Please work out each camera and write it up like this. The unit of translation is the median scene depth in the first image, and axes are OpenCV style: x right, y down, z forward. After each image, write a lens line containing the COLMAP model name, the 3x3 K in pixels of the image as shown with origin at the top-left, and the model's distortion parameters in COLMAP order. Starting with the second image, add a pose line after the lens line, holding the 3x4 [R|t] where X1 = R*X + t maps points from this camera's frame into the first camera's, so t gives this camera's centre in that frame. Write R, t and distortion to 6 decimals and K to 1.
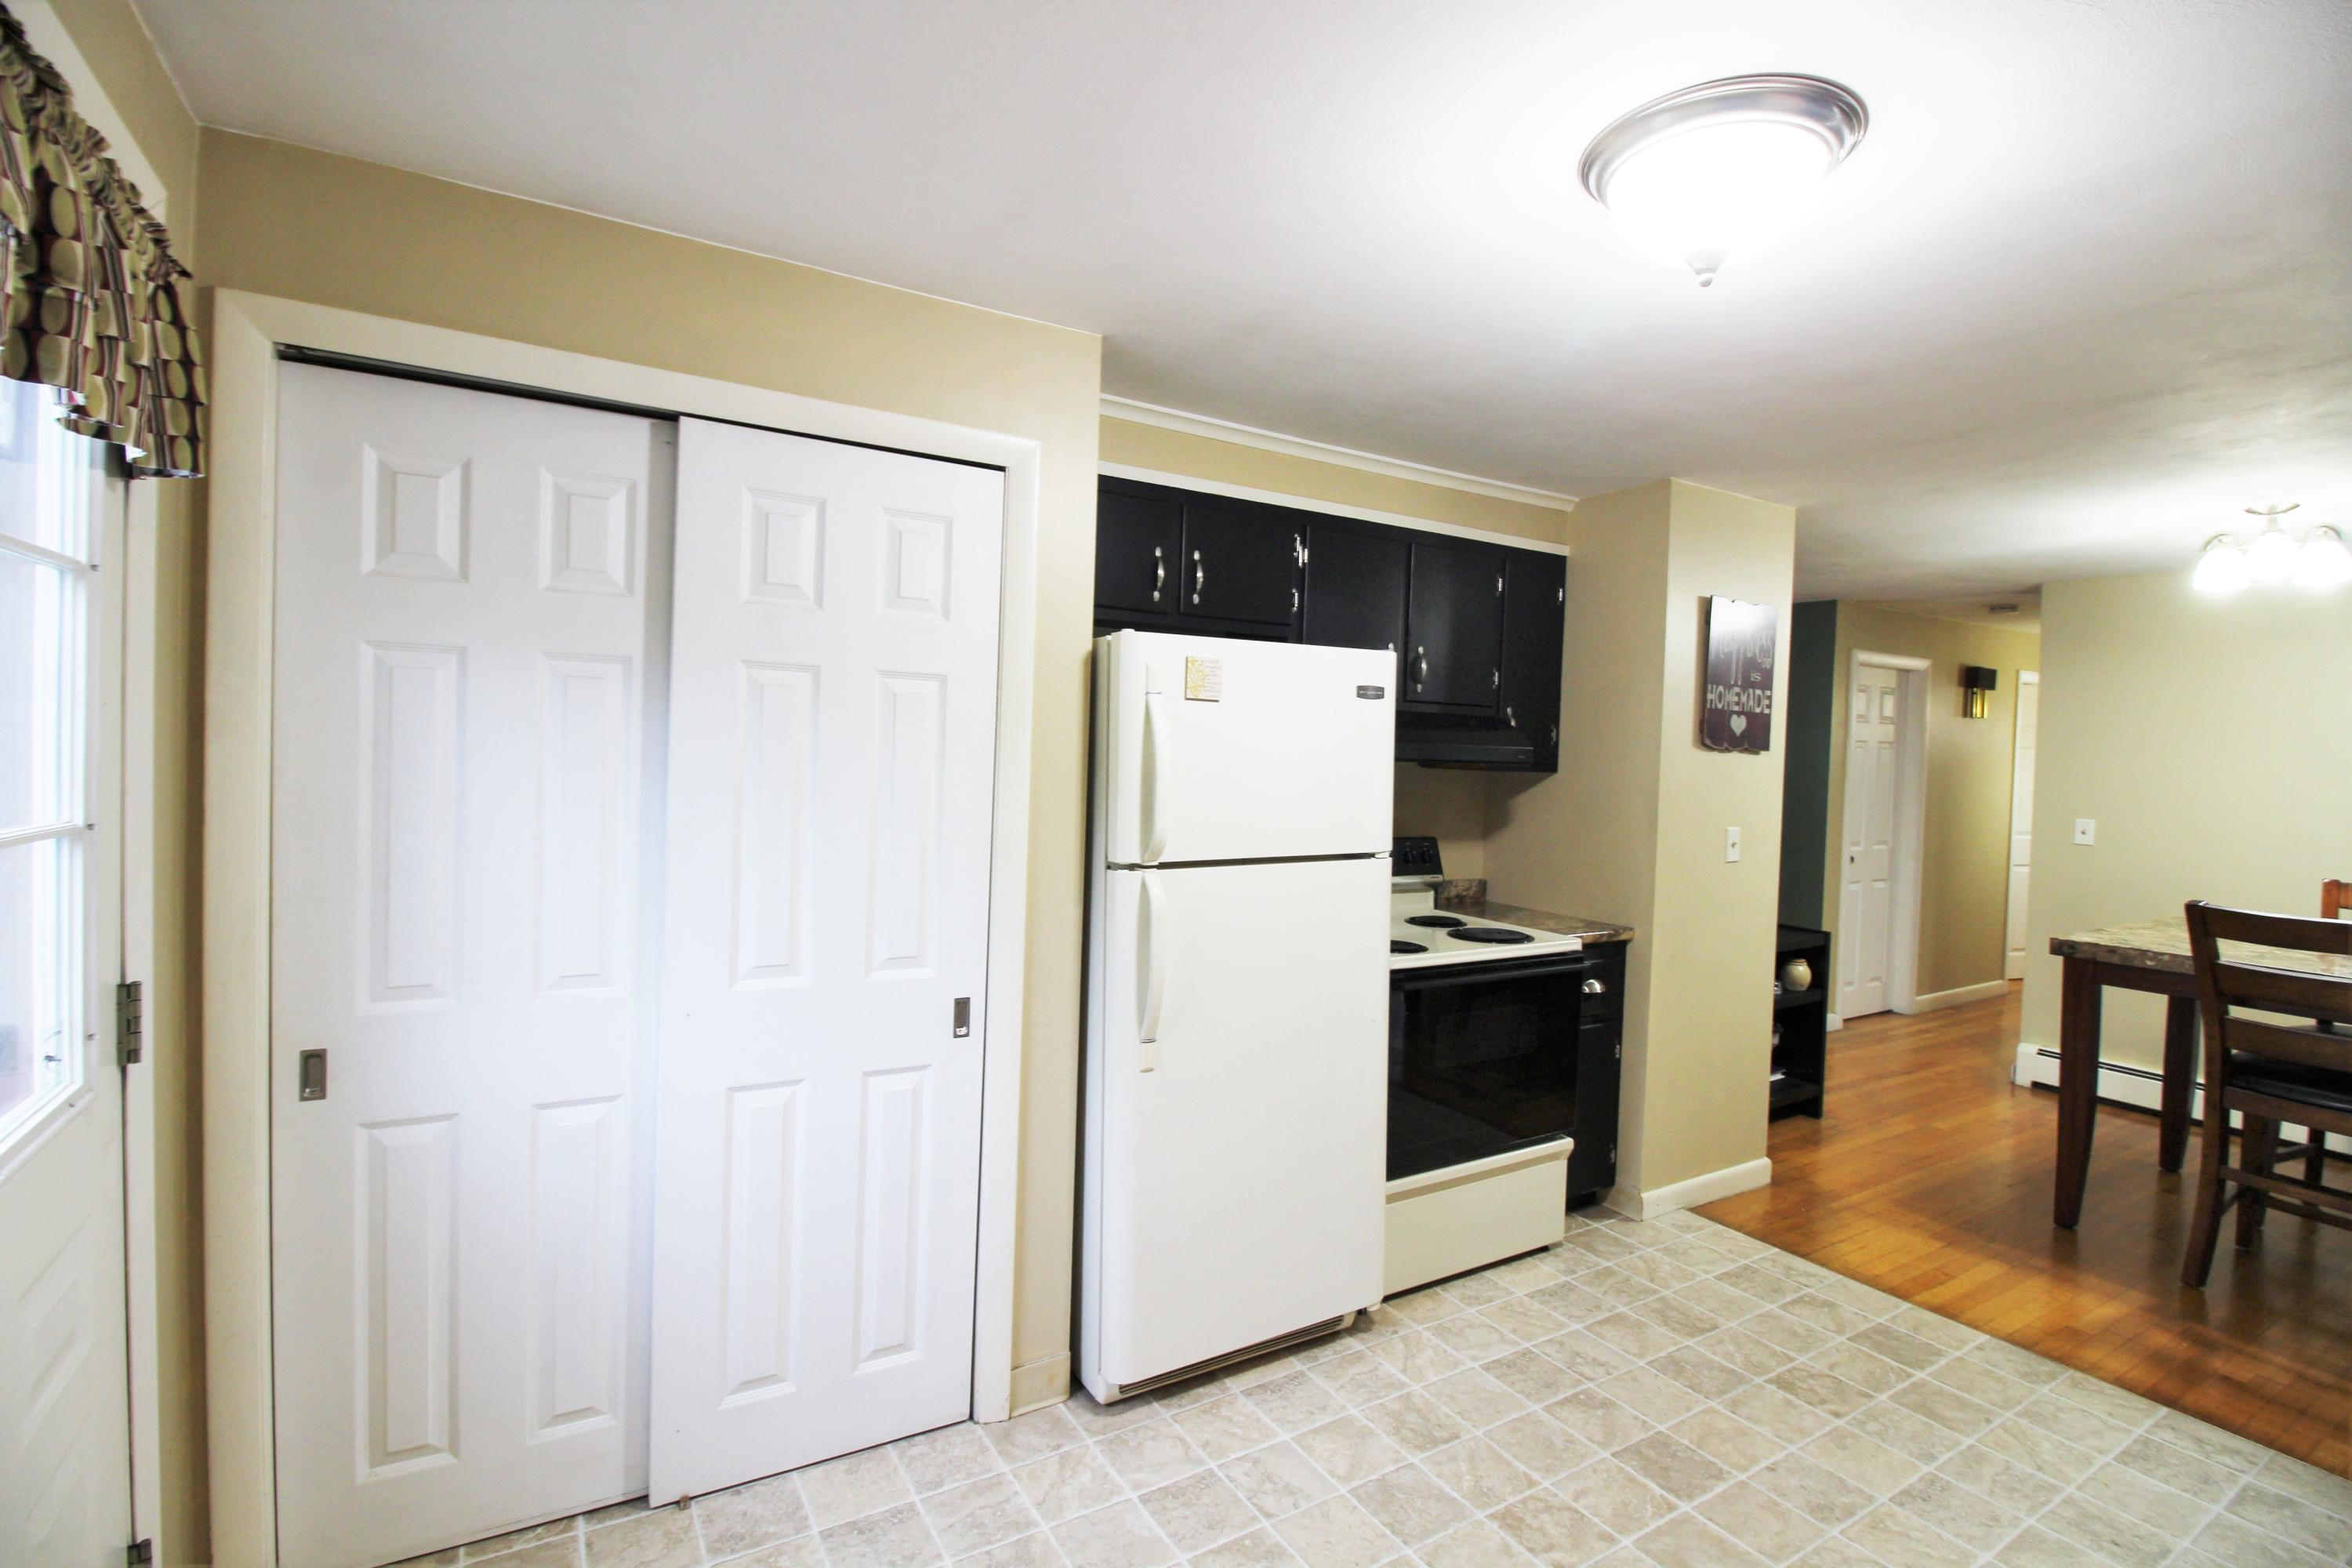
lens RADIAL K [[1097.9, 0, 1174.9], [0, 1097.9, 766.2], [0, 0, 1]] dist [-0.024741, -0.000698]
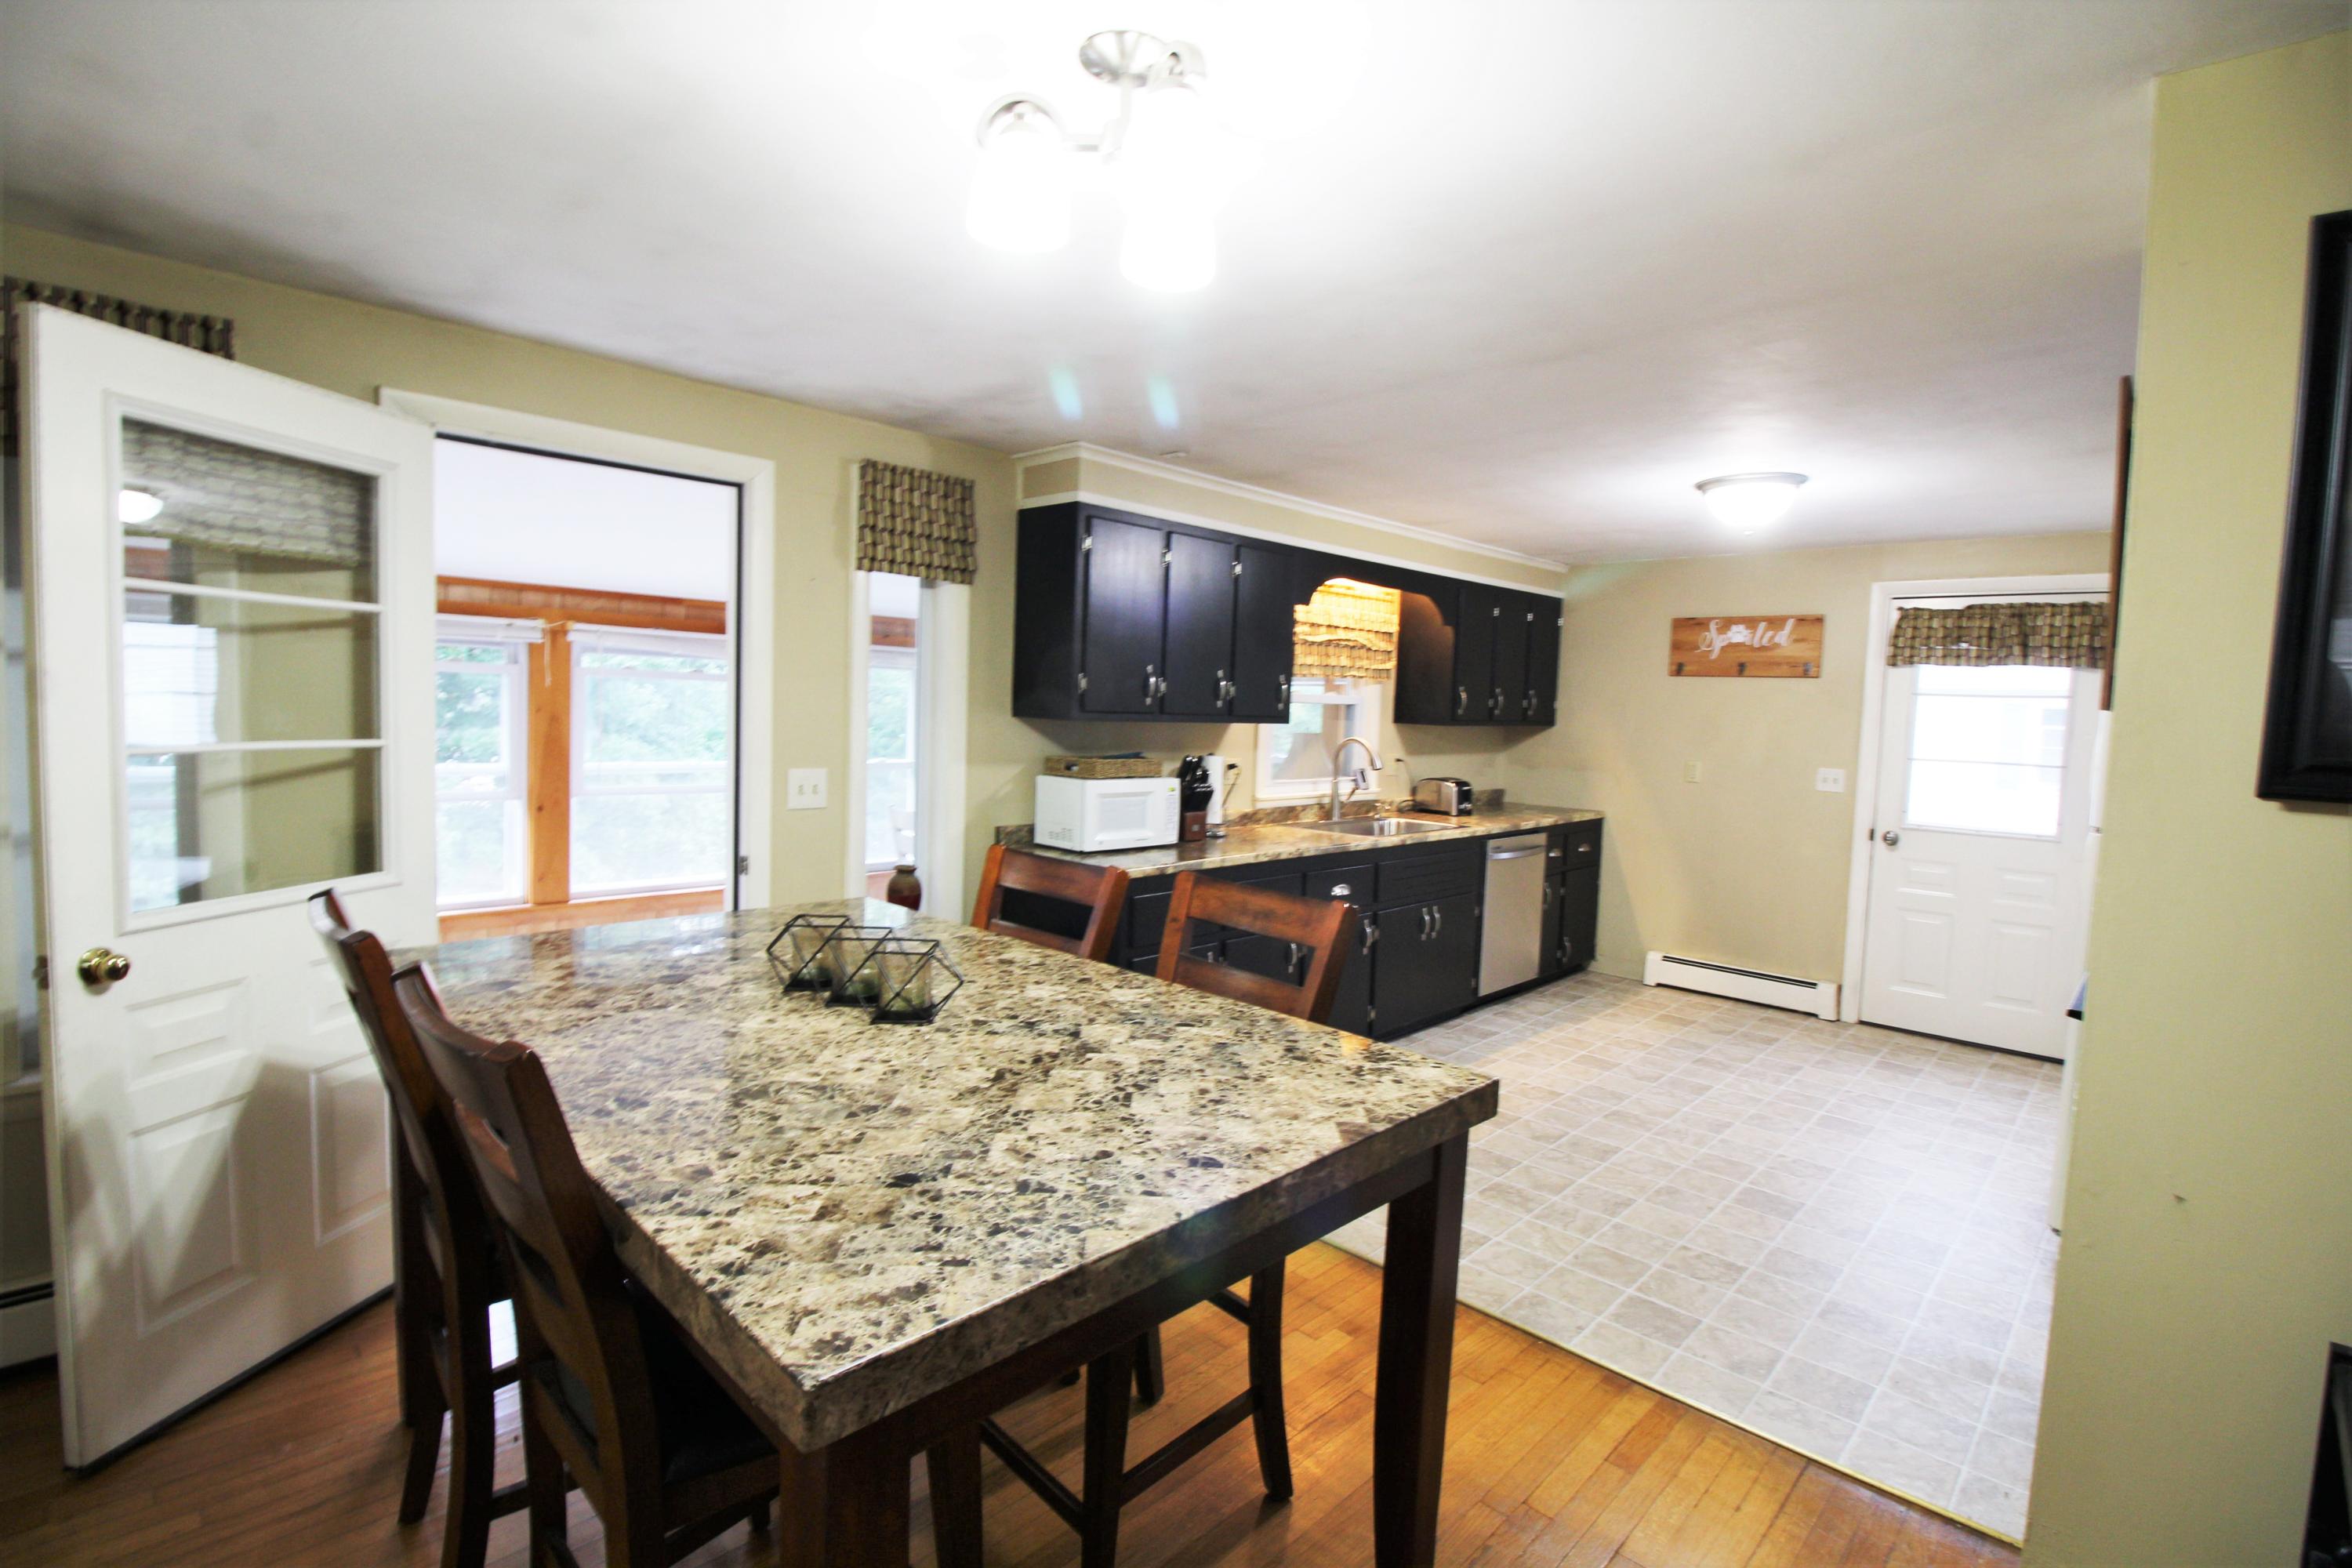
lens RADIAL K [[1097.9, 0, 1174.9], [0, 1097.9, 766.2], [0, 0, 1]] dist [-0.024741, -0.000698]
pose [[-0.964512, -0.044623, -0.260242, 1.137673], [-0.064215, 0.995666, 0.067273, 0.003321], [0.256112, 0.081597, -0.963197, 1.493541]]
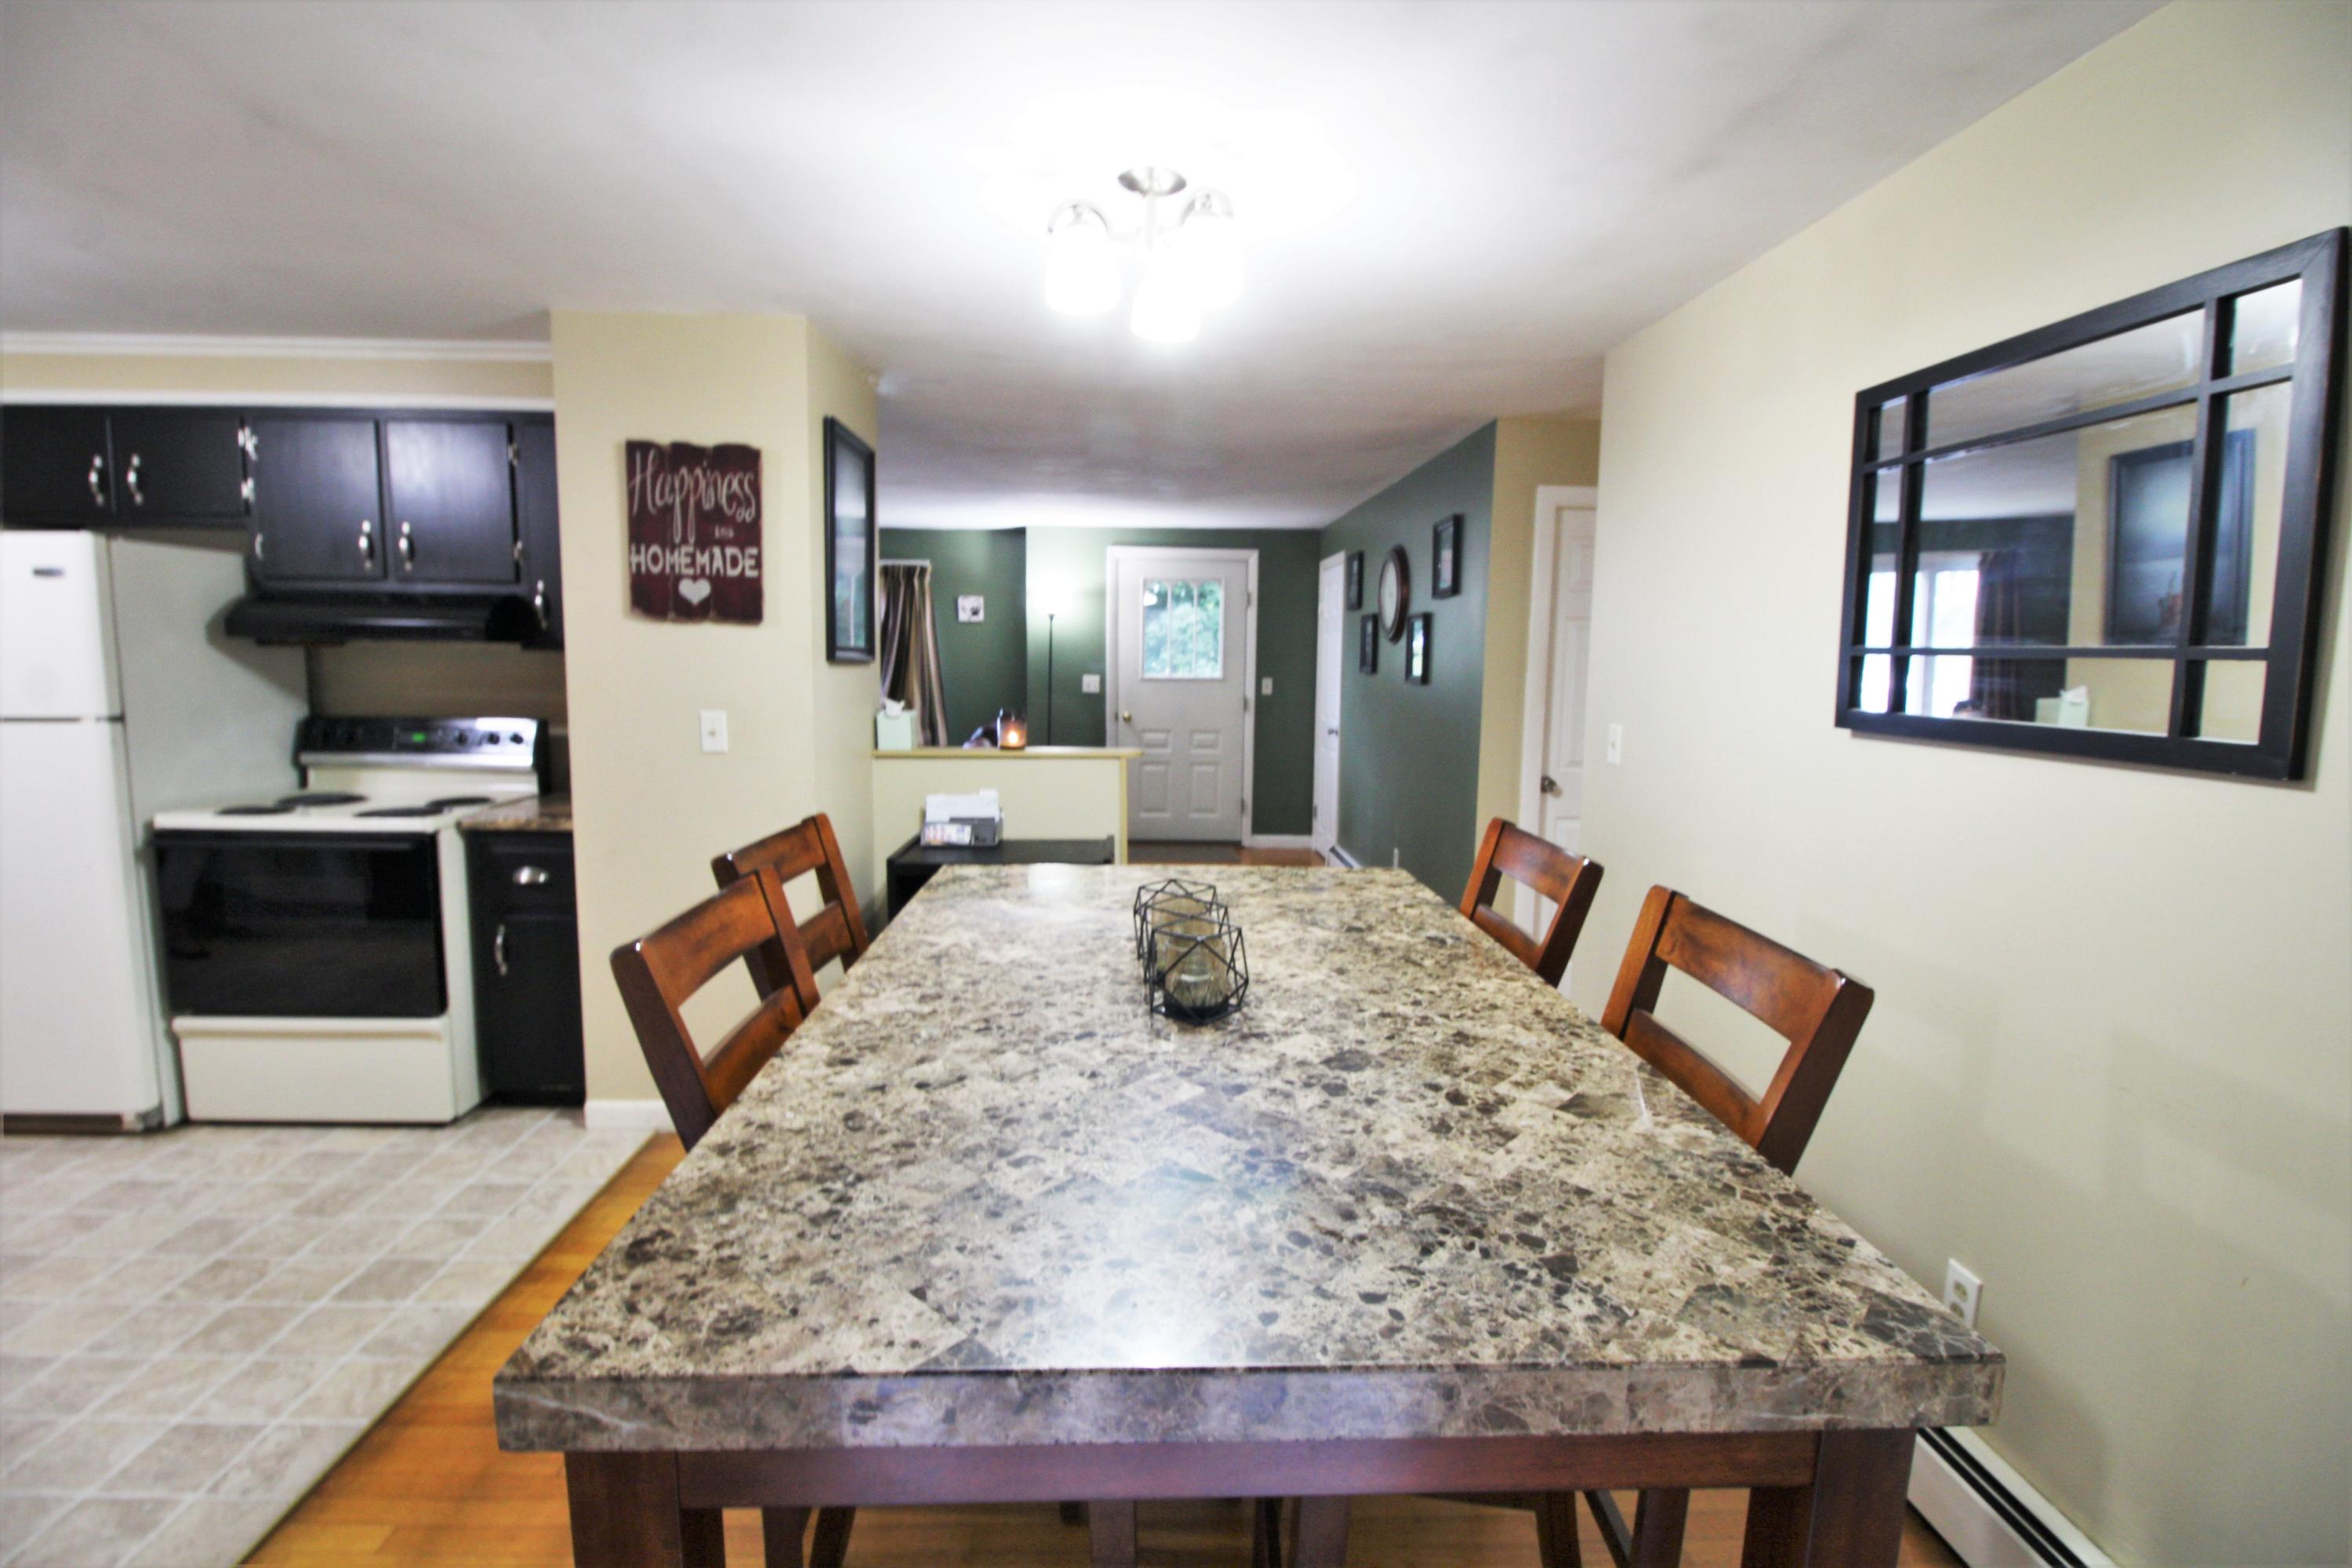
lens RADIAL K [[1097.9, 0, 1174.9], [0, 1097.9, 766.2], [0, 0, 1]] dist [-0.024741, -0.000698]
pose [[0.881588, 0.039196, -0.470390, 1.376414], [-0.003821, 0.997106, 0.075923, 0.035415], [0.472005, -0.065135, 0.879186, 0.459543]]
